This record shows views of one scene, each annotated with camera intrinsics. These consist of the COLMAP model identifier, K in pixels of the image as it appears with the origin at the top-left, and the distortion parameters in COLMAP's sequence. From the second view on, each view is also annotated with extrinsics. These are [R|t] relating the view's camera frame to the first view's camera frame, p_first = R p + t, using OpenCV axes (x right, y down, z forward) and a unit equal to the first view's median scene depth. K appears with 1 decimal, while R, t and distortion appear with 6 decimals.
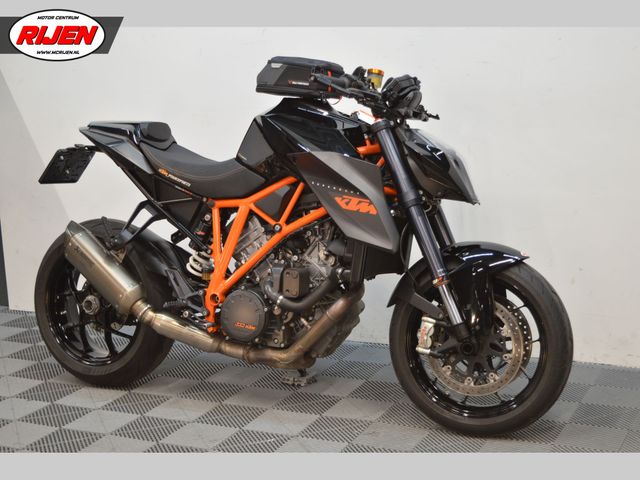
lens RADIAL K [[1066.4, 0, 320.0], [0, 1066.4, 240.0], [0, 0, 1]] dist [-0.008896, 0.032290]
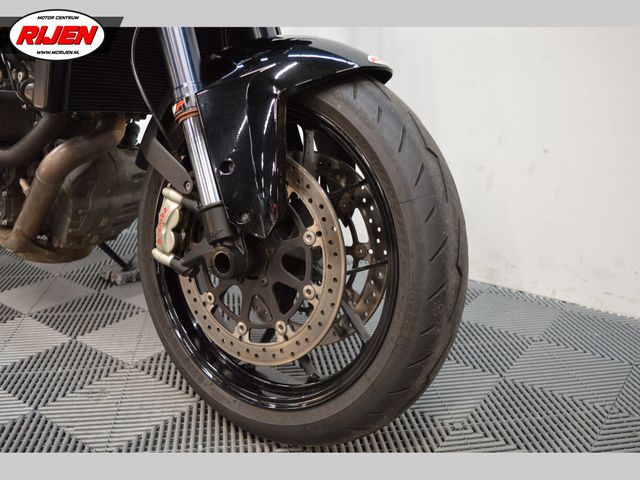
lens RADIAL K [[636.3, 0, 320.0], [0, 636.3, 240.0], [0, 0, 1]] dist [-0.010279, -0.013402]
pose [[0.983040, 0.100668, -0.153288, 0.201481], [-0.083215, 0.989720, 0.116314, 0.053443], [0.163422, -0.101585, 0.981312, 0.690973]]
